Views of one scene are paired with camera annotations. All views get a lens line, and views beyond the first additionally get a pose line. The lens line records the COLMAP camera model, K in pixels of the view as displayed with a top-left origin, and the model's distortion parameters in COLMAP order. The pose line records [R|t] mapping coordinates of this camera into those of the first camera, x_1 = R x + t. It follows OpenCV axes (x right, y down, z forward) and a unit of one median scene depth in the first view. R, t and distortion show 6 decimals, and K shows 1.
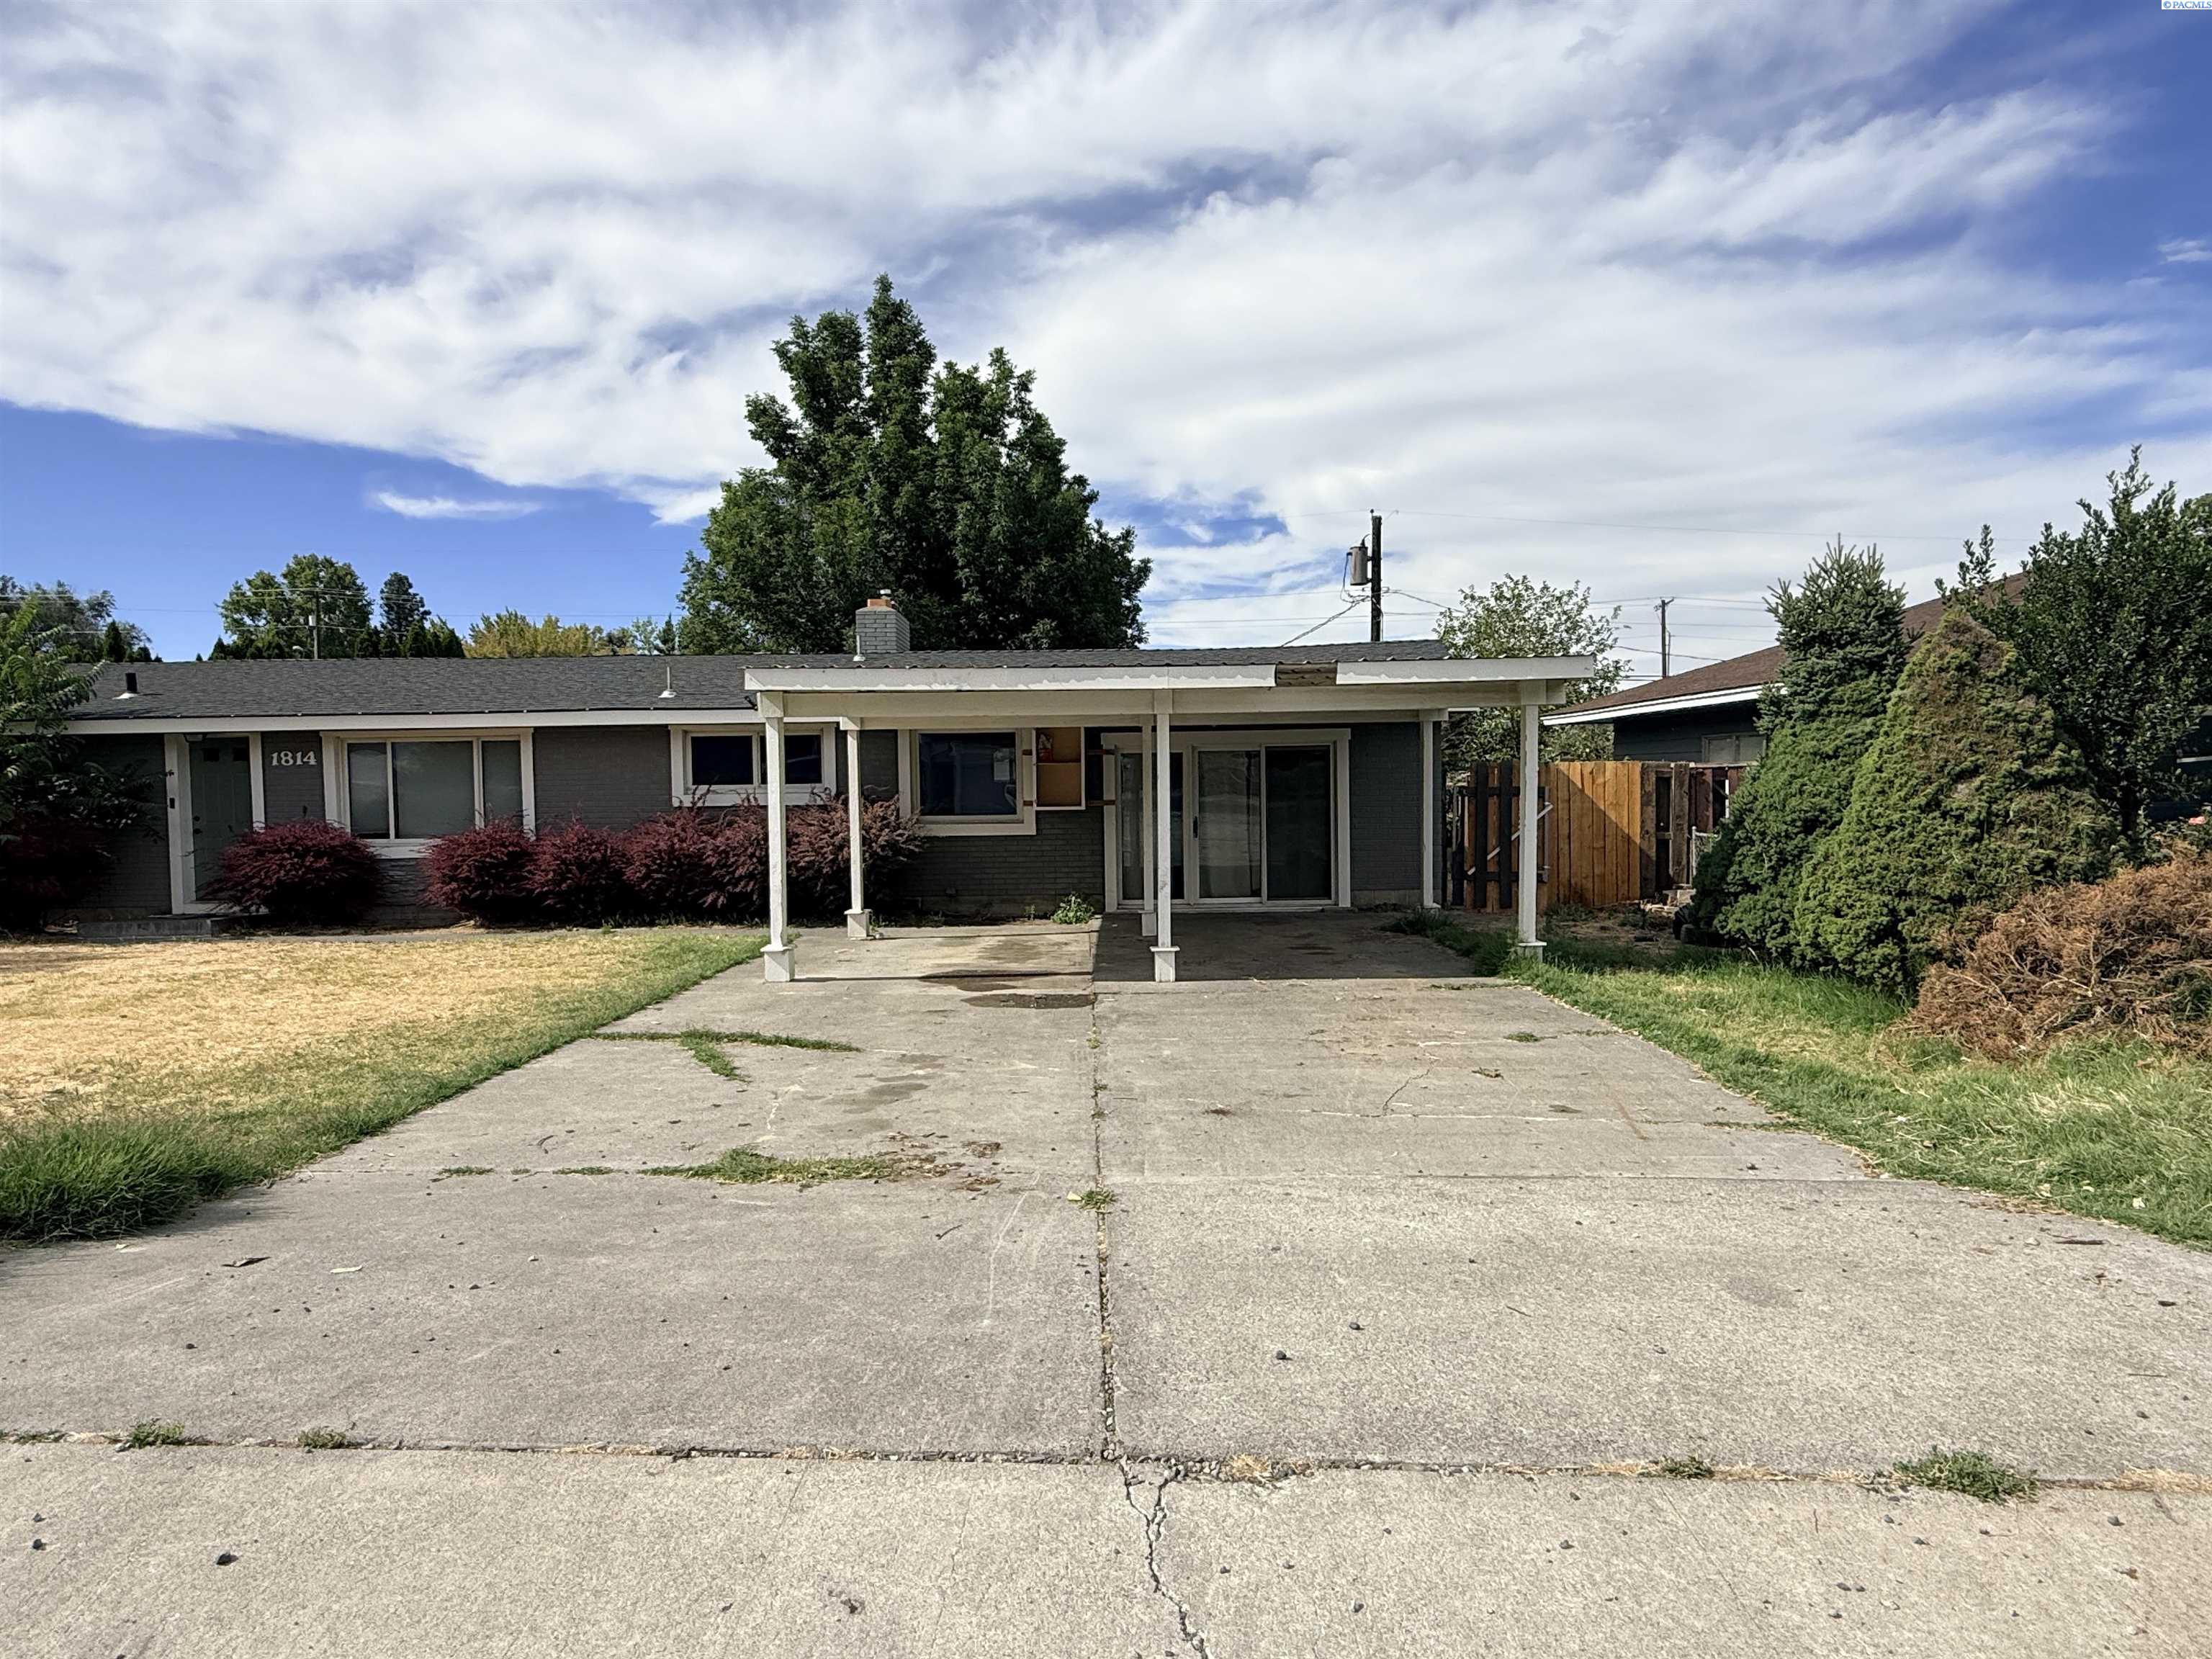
lens RADIAL K [[1224.8, 0, 1106.0], [0, 1224.8, 829.5], [0, 0, 1]] dist [-0.017190, 0.019842]
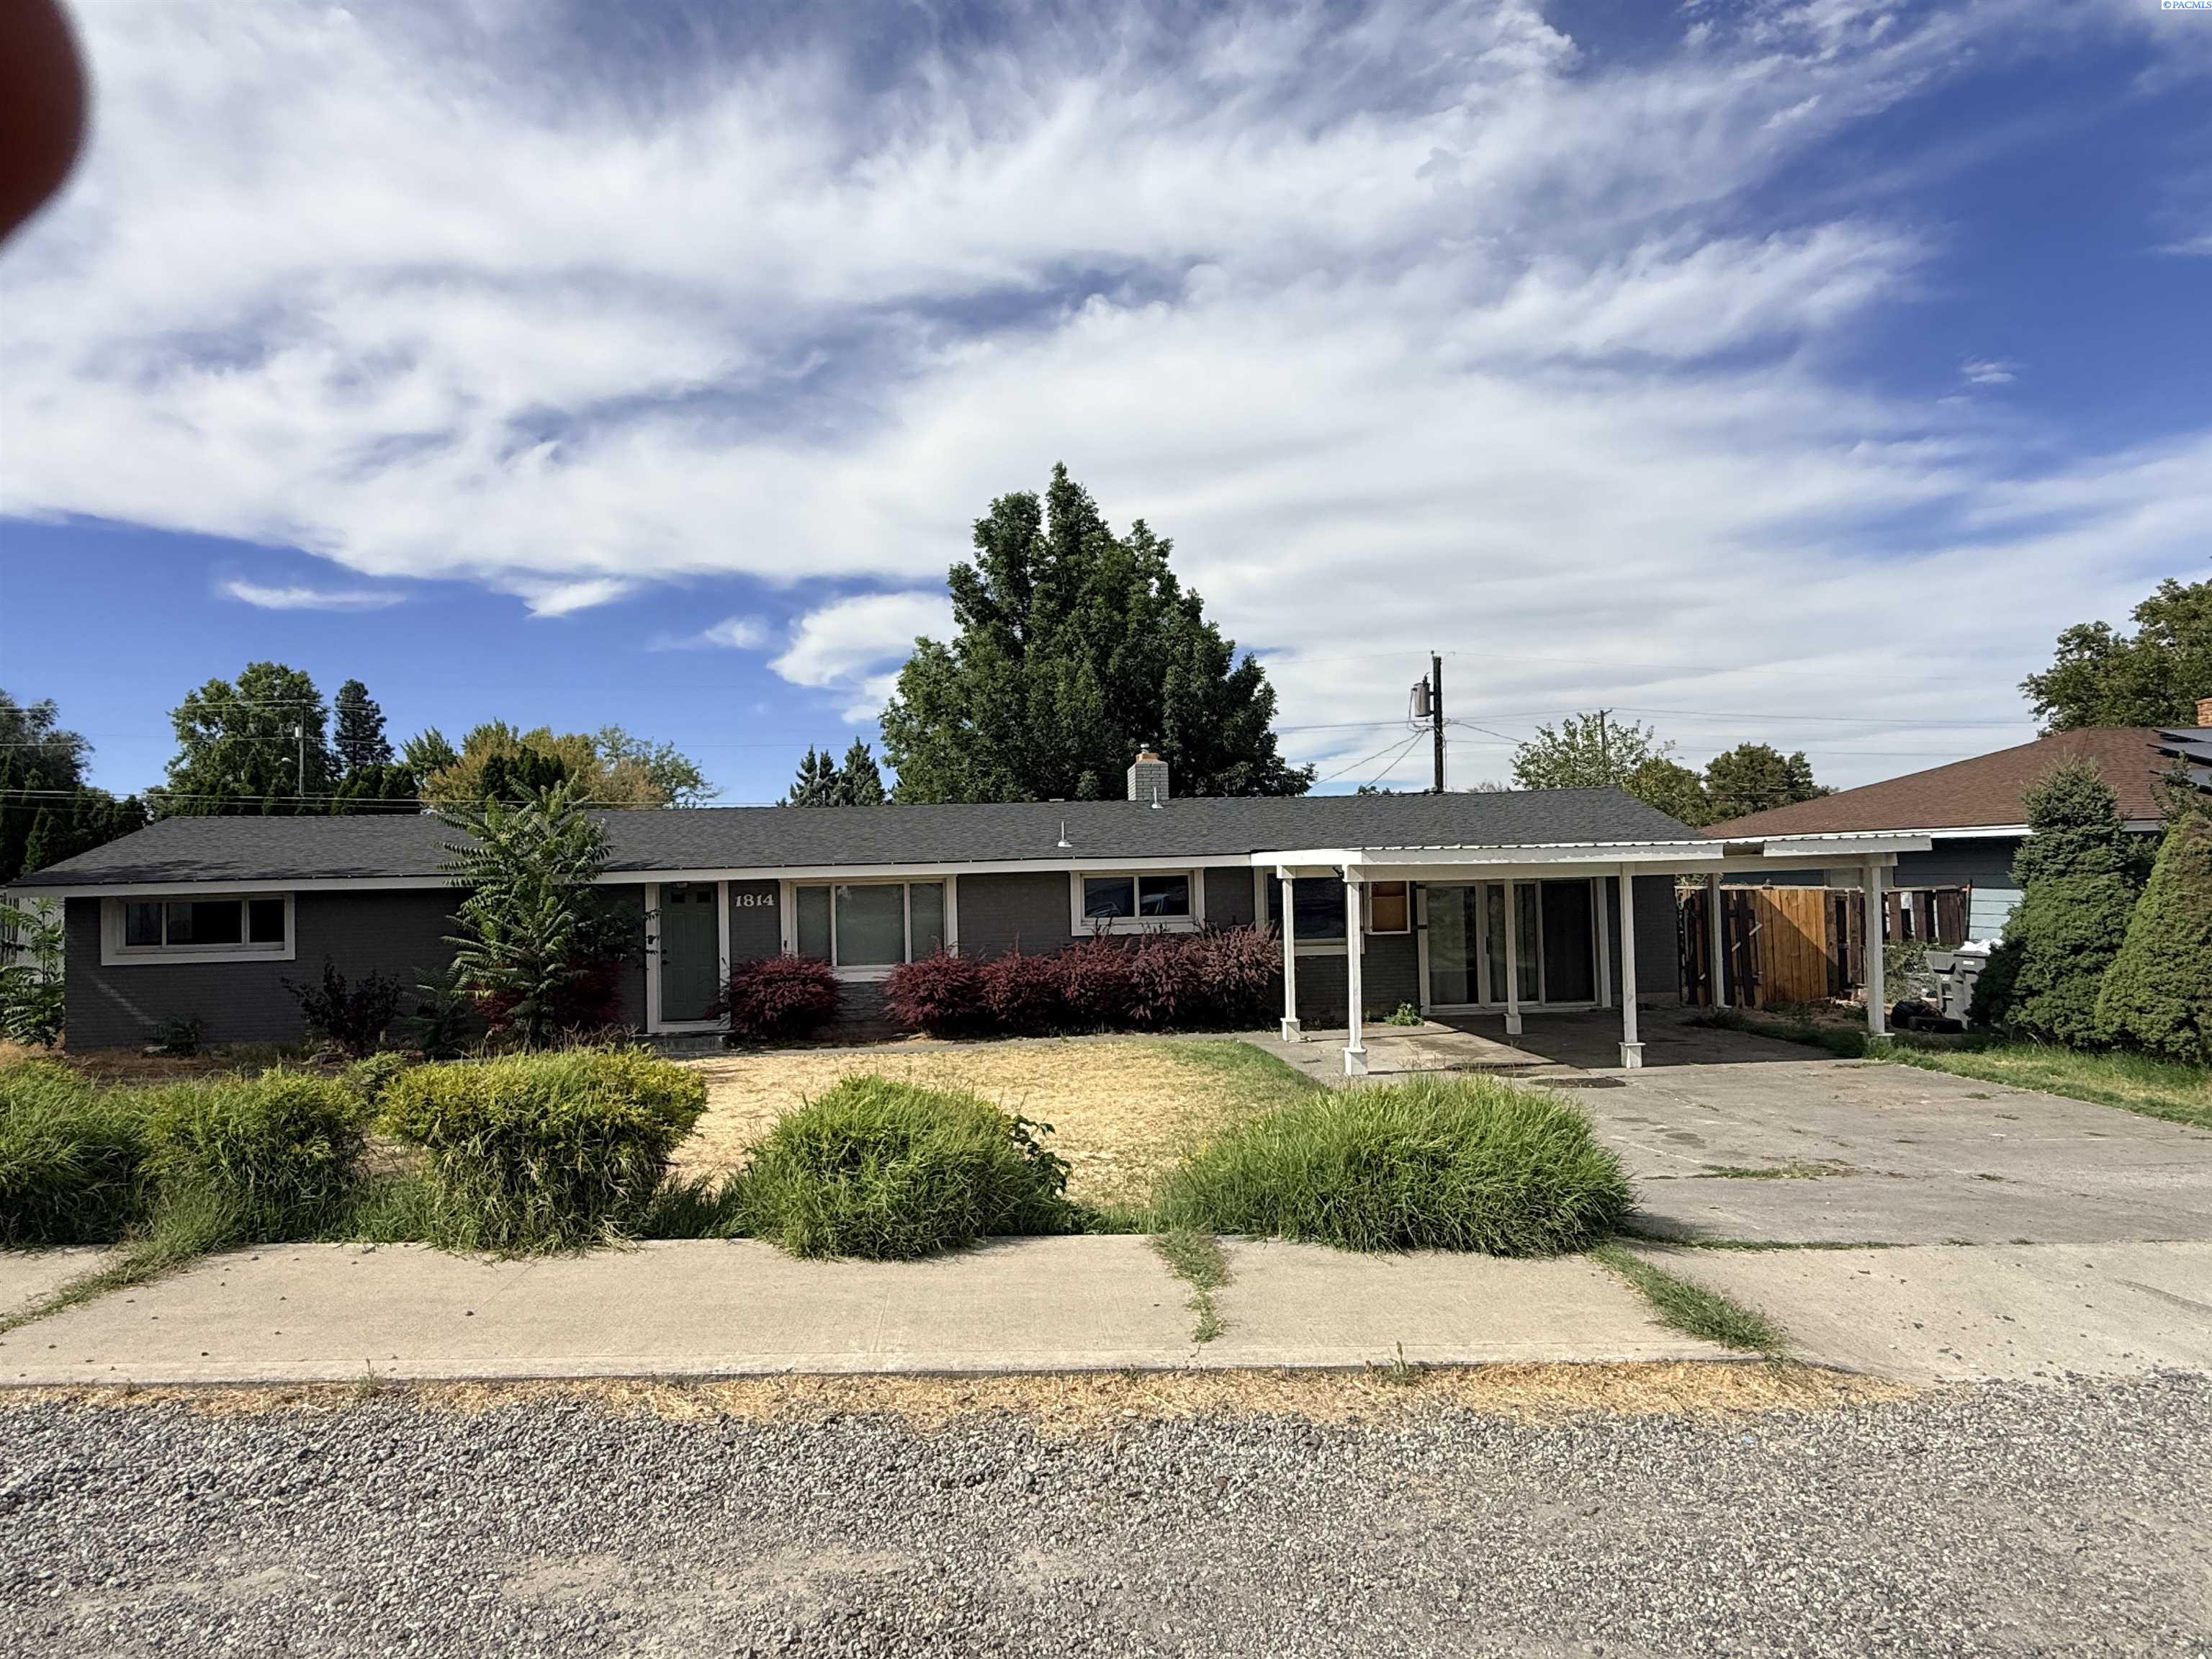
lens RADIAL K [[1225.7, 0, 1101.4], [0, 1225.7, 857.6], [0, 0, 1]] dist [0.006844, 0.001393]
pose [[0.996597, -0.011540, 0.081611, -0.428415], [0.015878, 0.998484, -0.052707, -0.032411], [-0.080879, 0.053824, 0.995270, -0.233293]]
